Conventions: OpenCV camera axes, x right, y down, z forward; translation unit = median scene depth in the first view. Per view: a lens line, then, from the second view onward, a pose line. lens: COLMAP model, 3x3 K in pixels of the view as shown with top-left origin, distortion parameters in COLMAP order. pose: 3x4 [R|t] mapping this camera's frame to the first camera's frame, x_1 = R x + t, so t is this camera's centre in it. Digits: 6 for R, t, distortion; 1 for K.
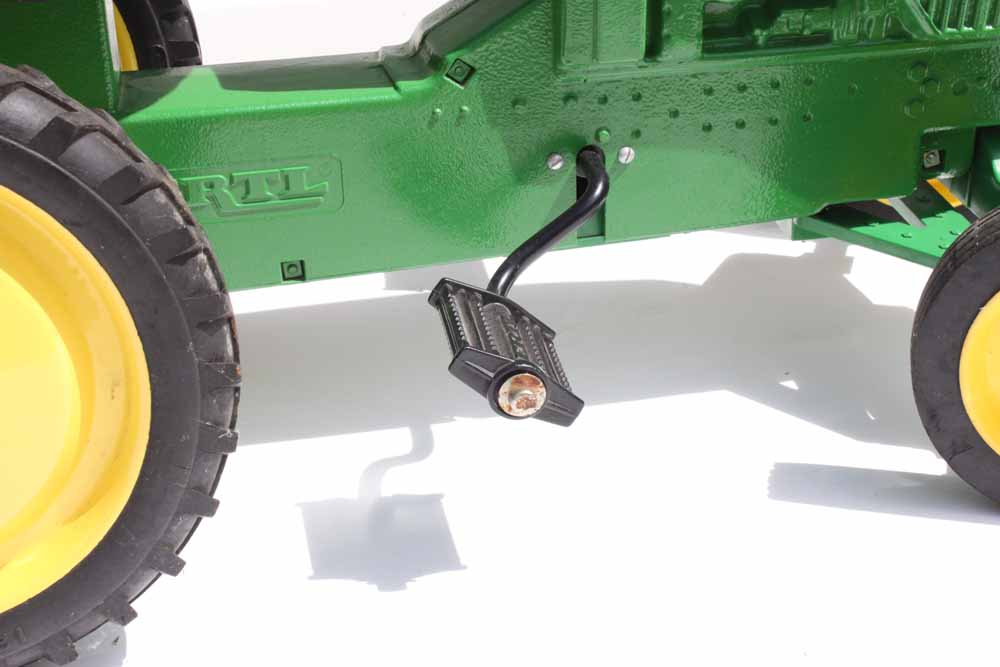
lens RADIAL K [[1947.9, 0, 501.5], [0, 1947.9, 329.7], [0, 0, 1]] dist [0.038804, 0.000000]
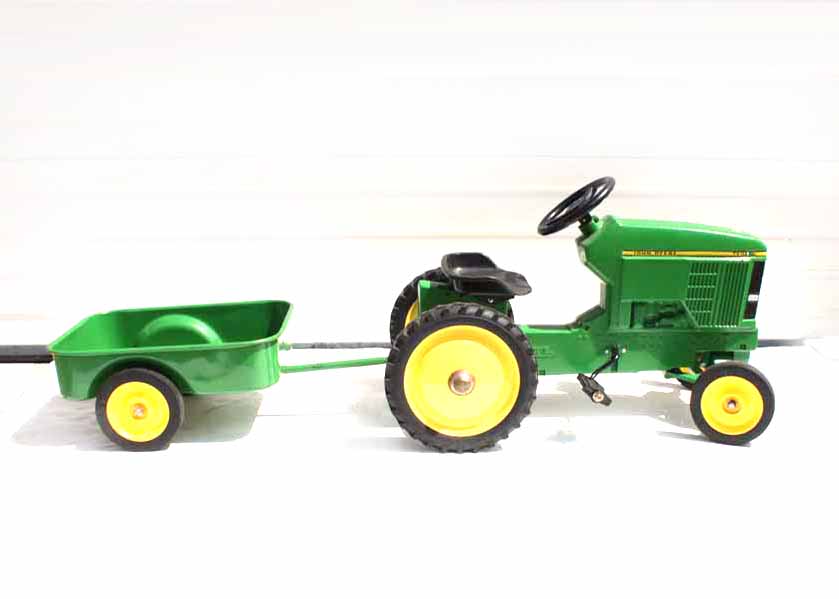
lens RADIAL K [[788.8, 0, 418.5], [0, 788.8, 300.9], [0, 0, 1]] dist [-0.154704, 0.000000]
pose [[0.980082, 0.059073, -0.189604, -0.057793], [-0.099872, 0.971833, -0.213465, 0.212651], [0.171653, 0.228149, 0.958375, -0.718949]]
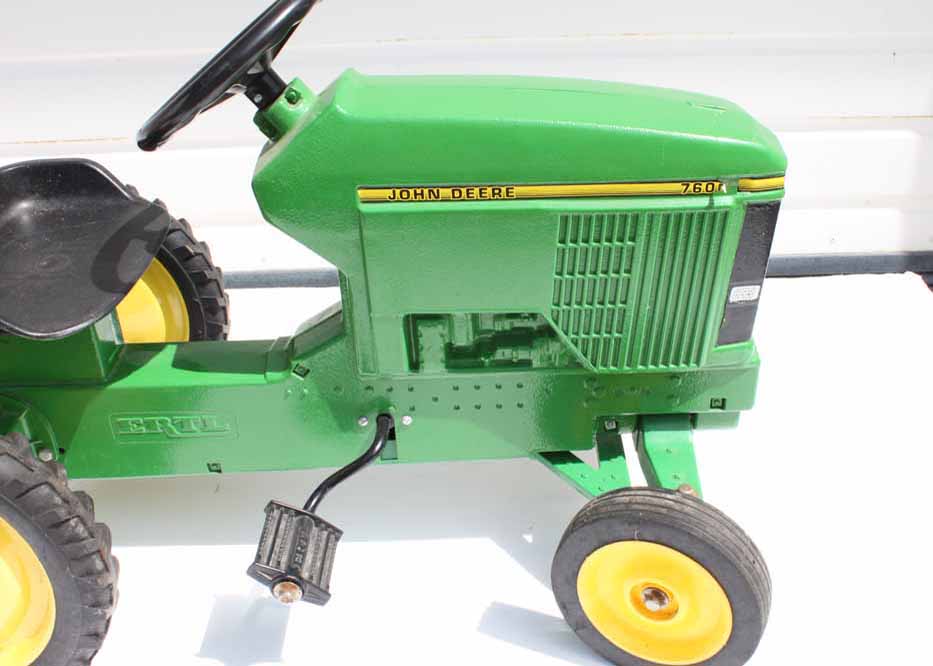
lens RADIAL K [[1023.0, 0, 468.6], [0, 1023.0, 338.8], [0, 0, 1]] dist [-0.139272, 0.000000]
pose [[0.984998, 0.082048, -0.151810, 0.248627], [-0.072629, 0.995133, 0.066592, -0.226256], [0.156535, -0.054567, 0.986164, 0.162653]]
